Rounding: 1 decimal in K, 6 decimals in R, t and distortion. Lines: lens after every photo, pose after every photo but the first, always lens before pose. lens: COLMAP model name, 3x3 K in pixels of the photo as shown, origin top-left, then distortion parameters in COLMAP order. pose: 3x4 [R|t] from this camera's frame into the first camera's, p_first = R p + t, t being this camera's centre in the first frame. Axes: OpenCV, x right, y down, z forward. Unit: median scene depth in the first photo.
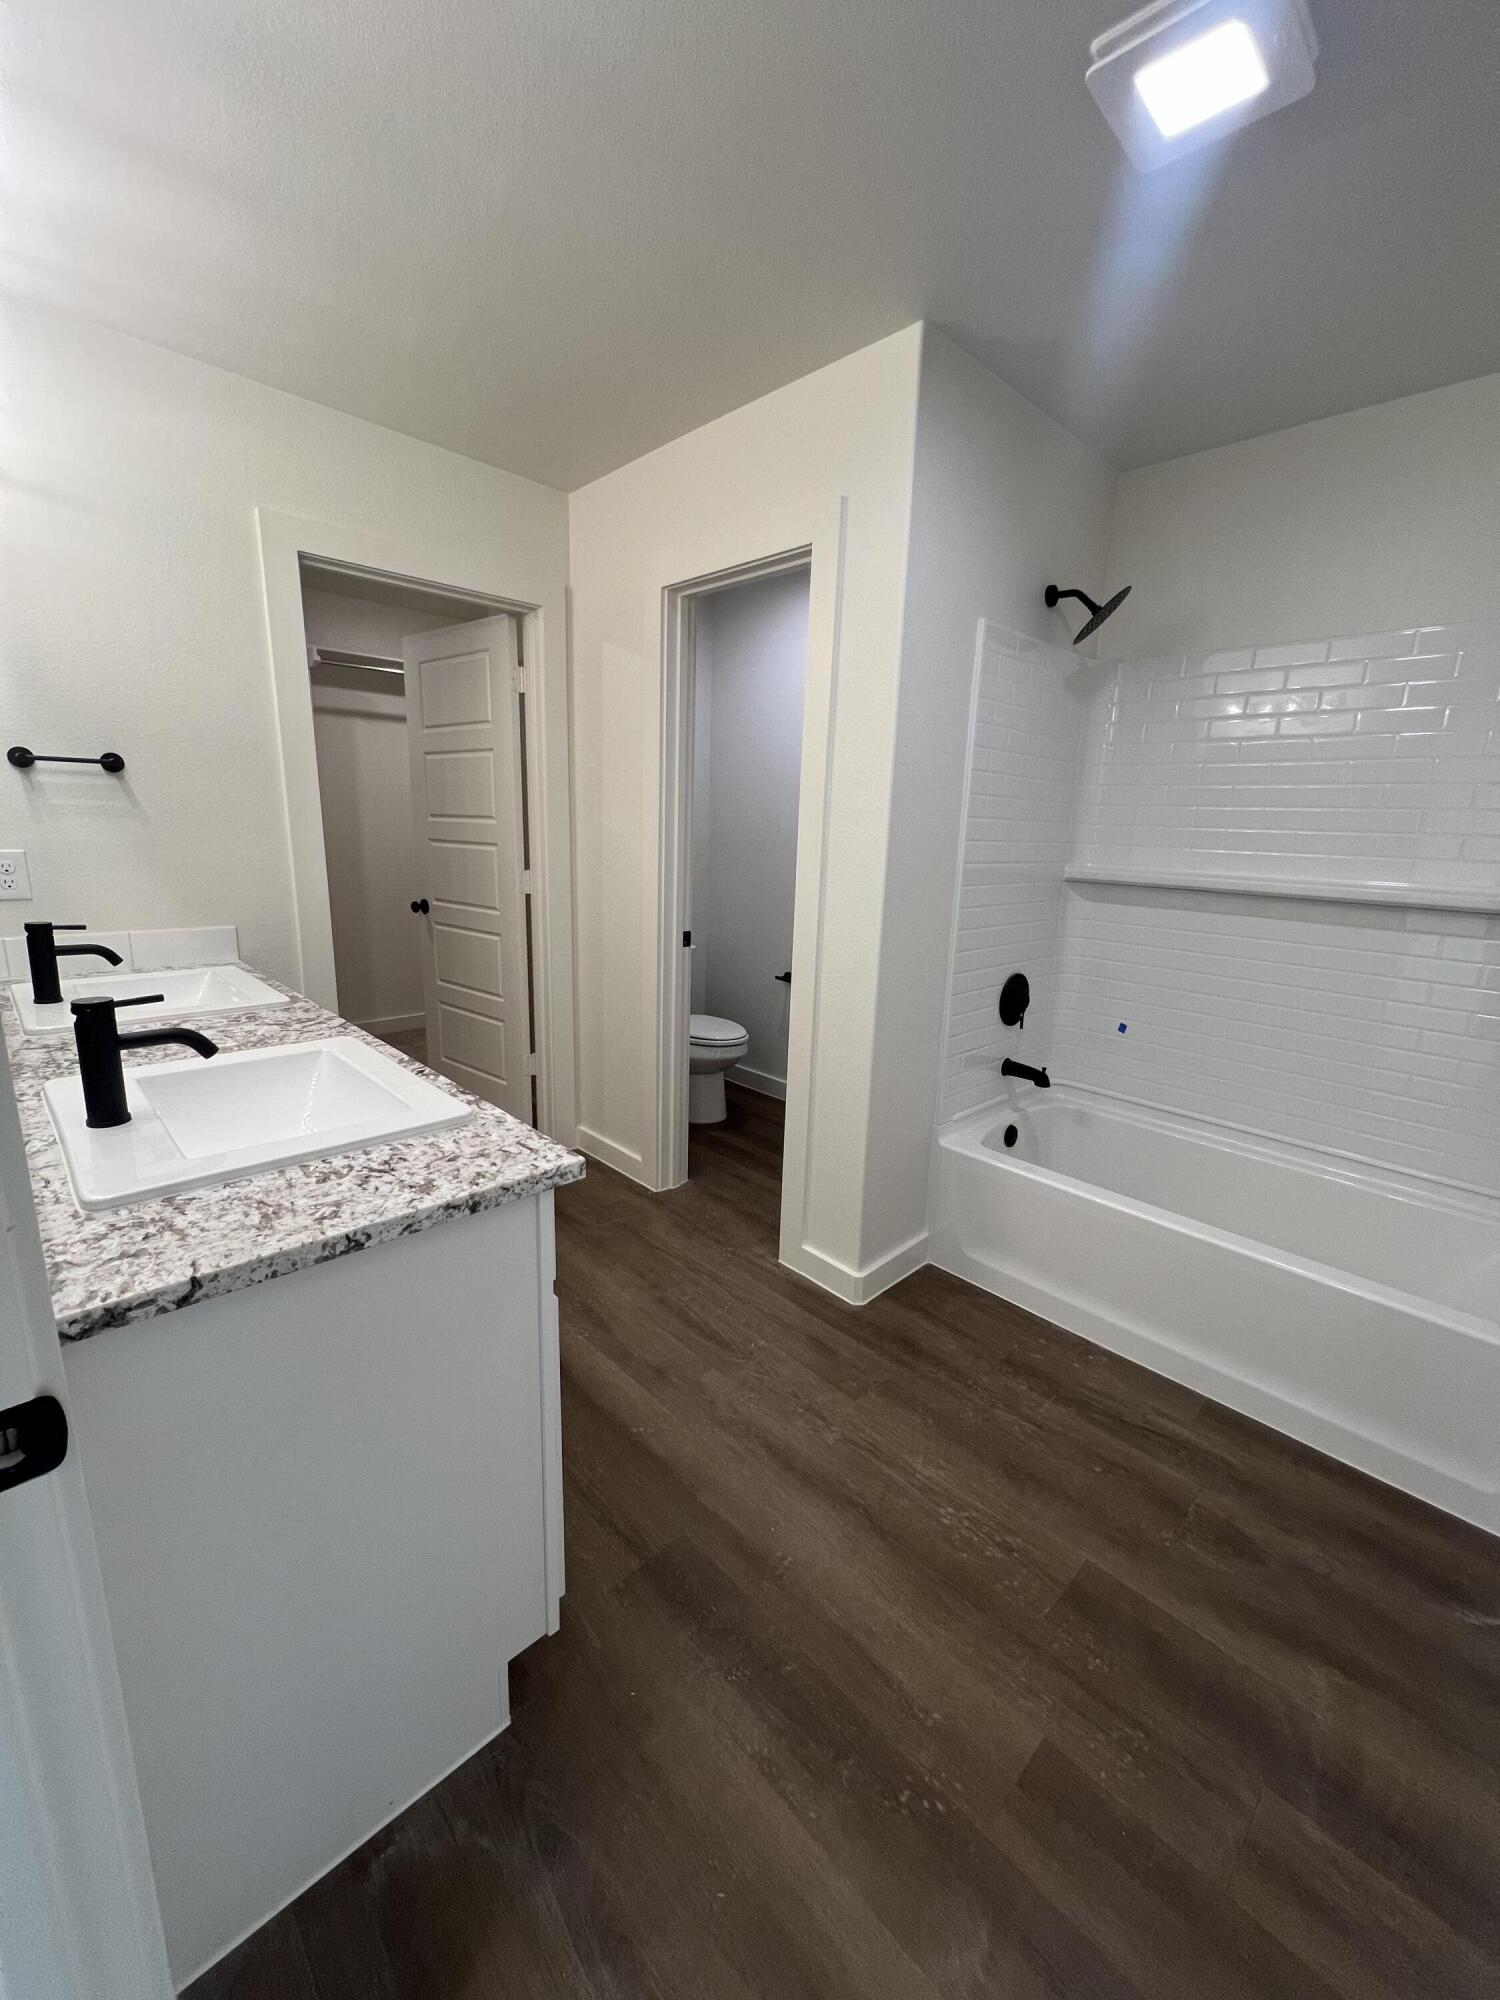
lens RADIAL K [[799.8, 0, 752.5], [0, 799.8, 998.5], [0, 0, 1]] dist [-0.000126, -0.000519]
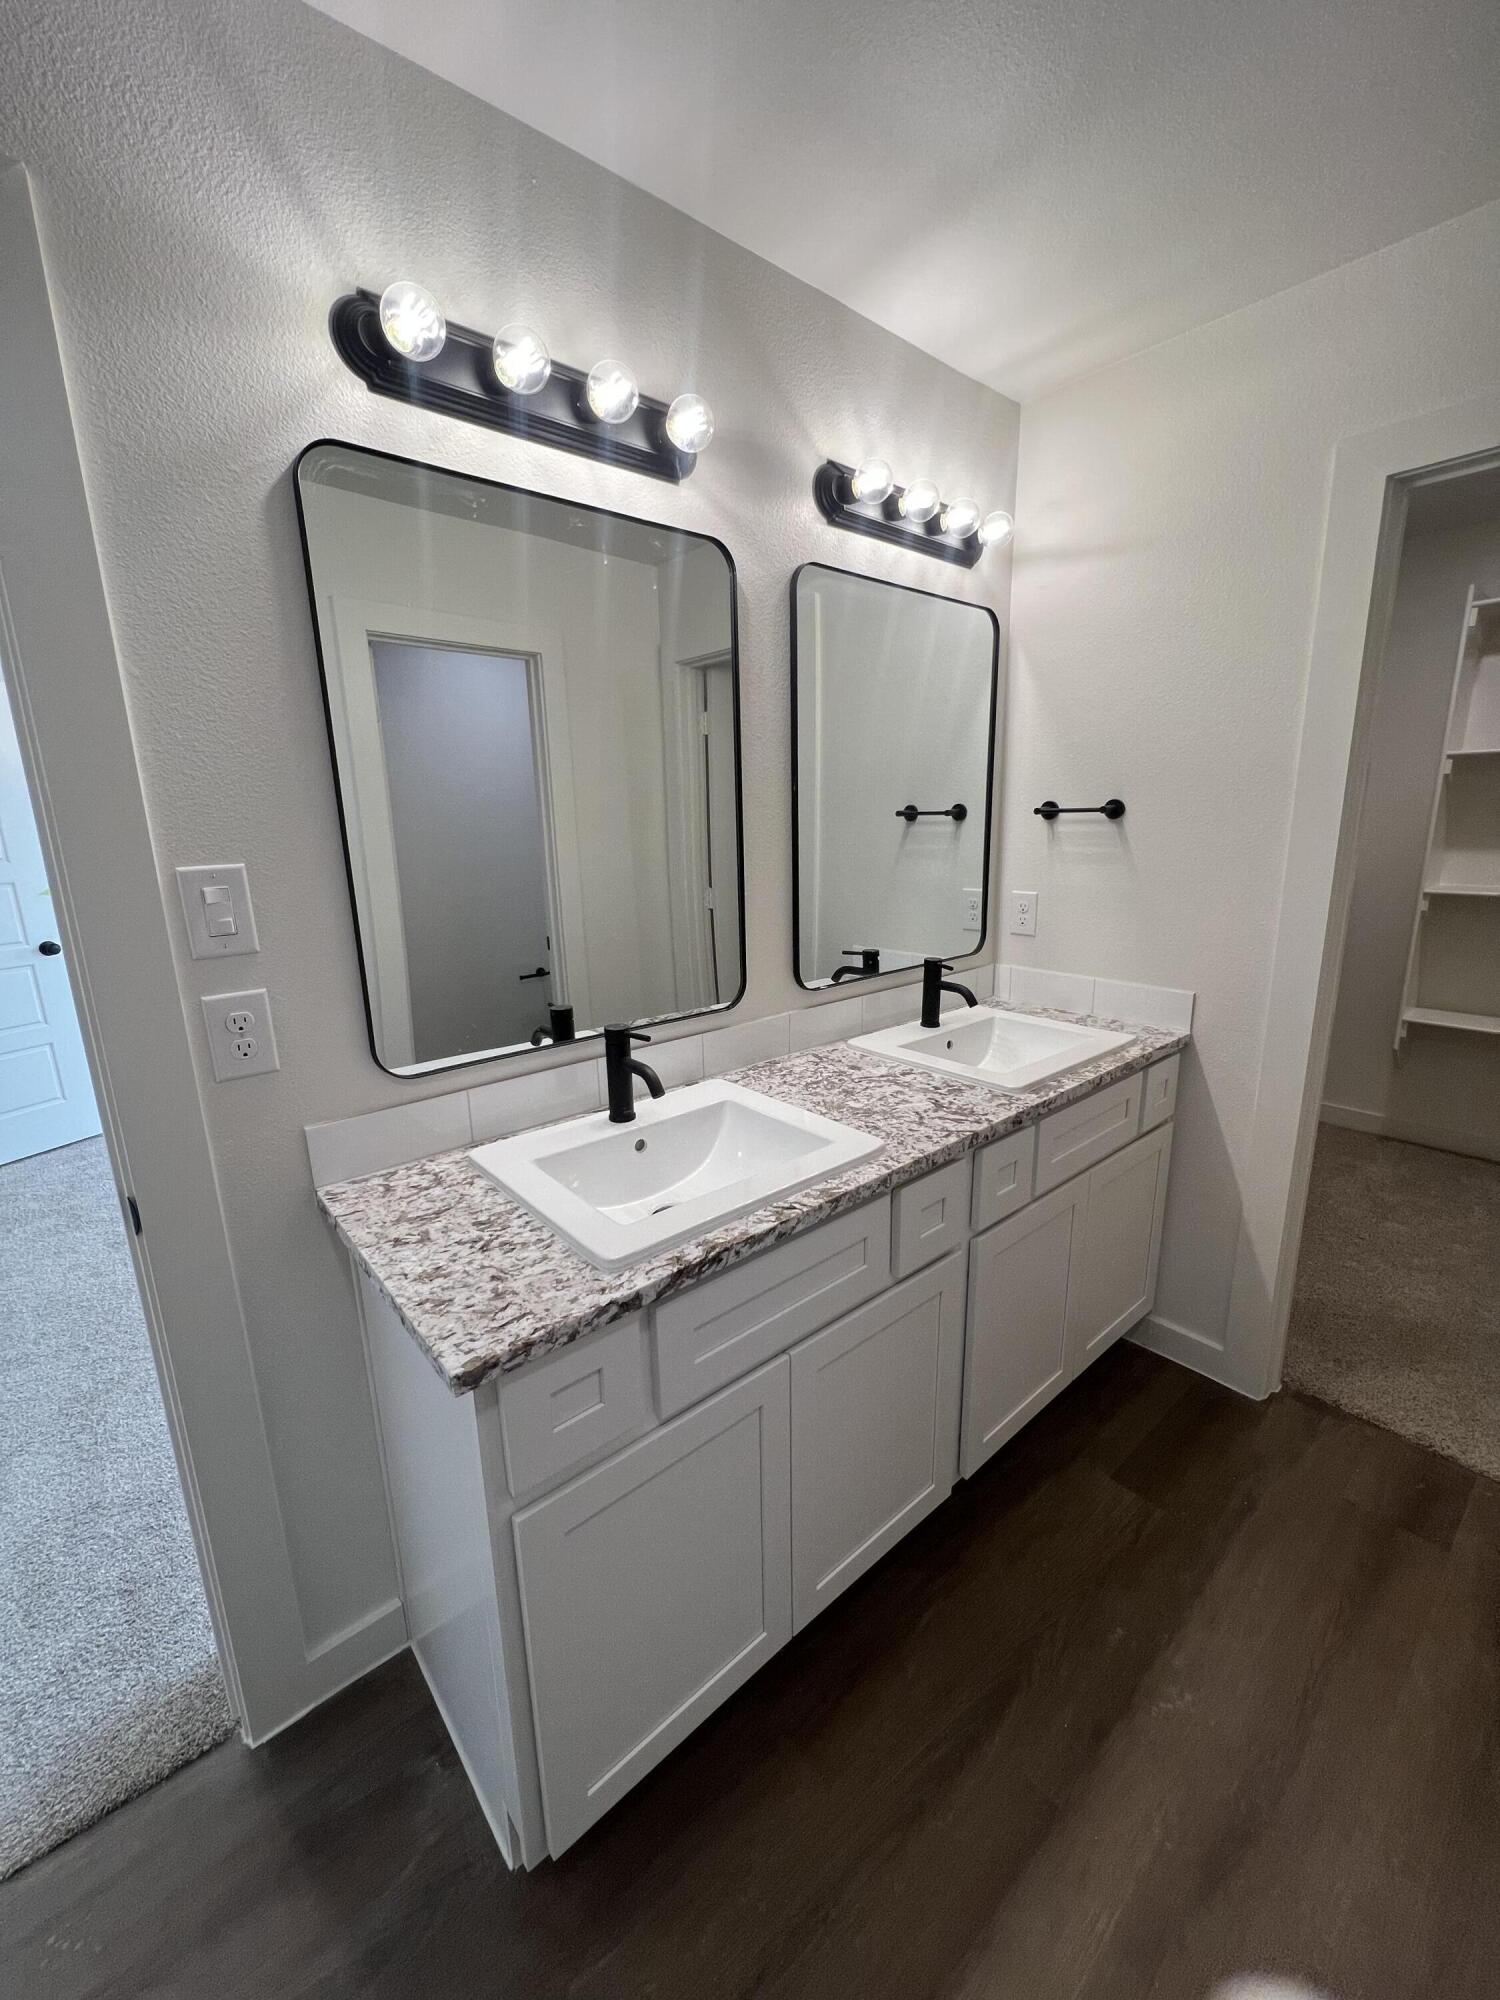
lens RADIAL K [[799.8, 0, 752.5], [0, 799.8, 998.5], [0, 0, 1]] dist [-0.000126, -0.000519]
pose [[-0.067362, 0.190878, -0.979300, 0.445177], [-0.195763, 0.959922, 0.200566, -0.349907], [0.978335, 0.205221, -0.027296, 1.231401]]
